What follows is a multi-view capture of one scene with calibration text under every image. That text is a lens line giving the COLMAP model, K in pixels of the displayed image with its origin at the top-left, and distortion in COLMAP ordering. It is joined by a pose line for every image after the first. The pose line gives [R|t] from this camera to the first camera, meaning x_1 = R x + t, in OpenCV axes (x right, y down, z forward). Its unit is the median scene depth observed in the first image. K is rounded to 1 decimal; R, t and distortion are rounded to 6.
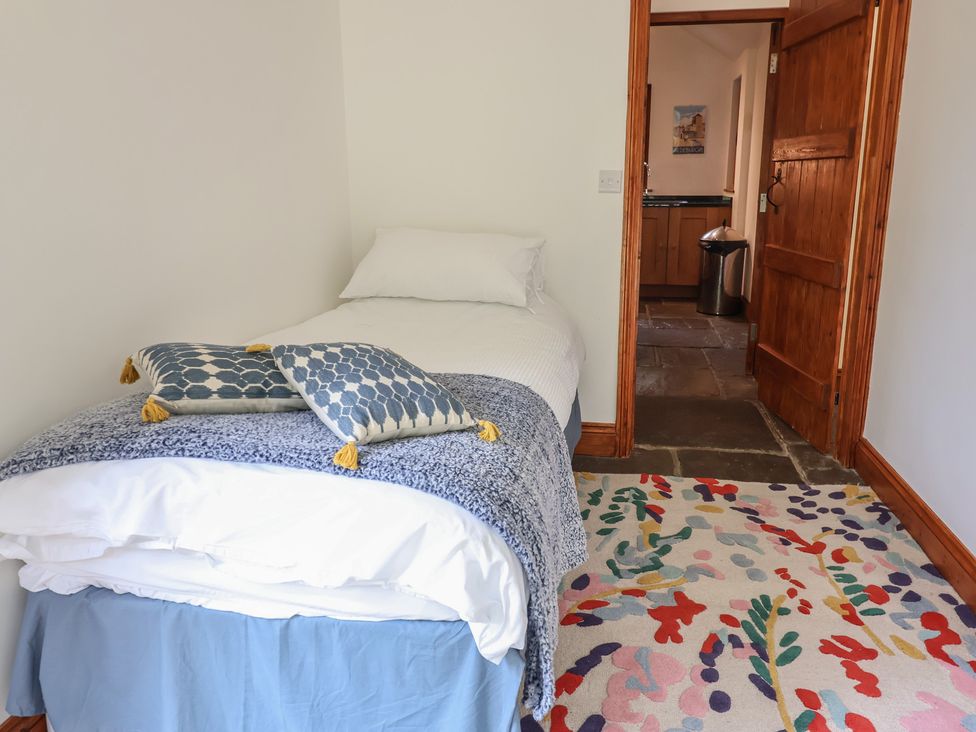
lens RADIAL K [[795.5, 0, 500.2], [0, 795.5, 361.9], [0, 0, 1]] dist [0.008923, -0.012550]
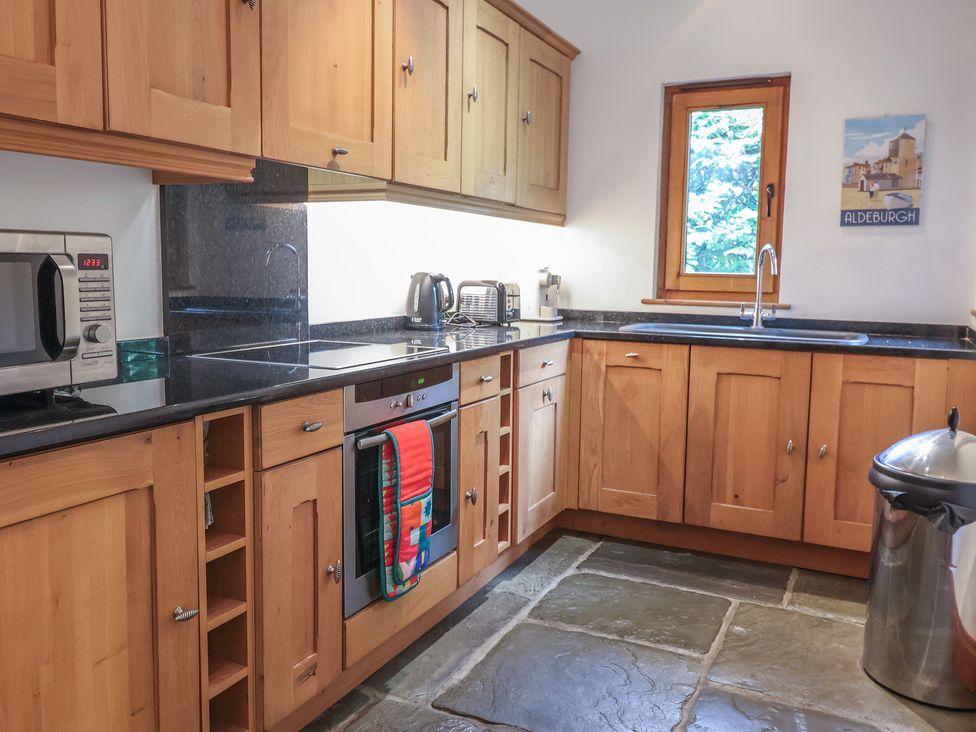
lens RADIAL K [[795.5, 0, 500.2], [0, 795.5, 361.9], [0, 0, 1]] dist [0.008923, -0.012550]
pose [[0.953431, 0.039628, -0.298998, 0.291820], [-0.069284, 0.993597, -0.089244, -0.229916], [0.293547, 0.105804, 0.950071, 0.911865]]
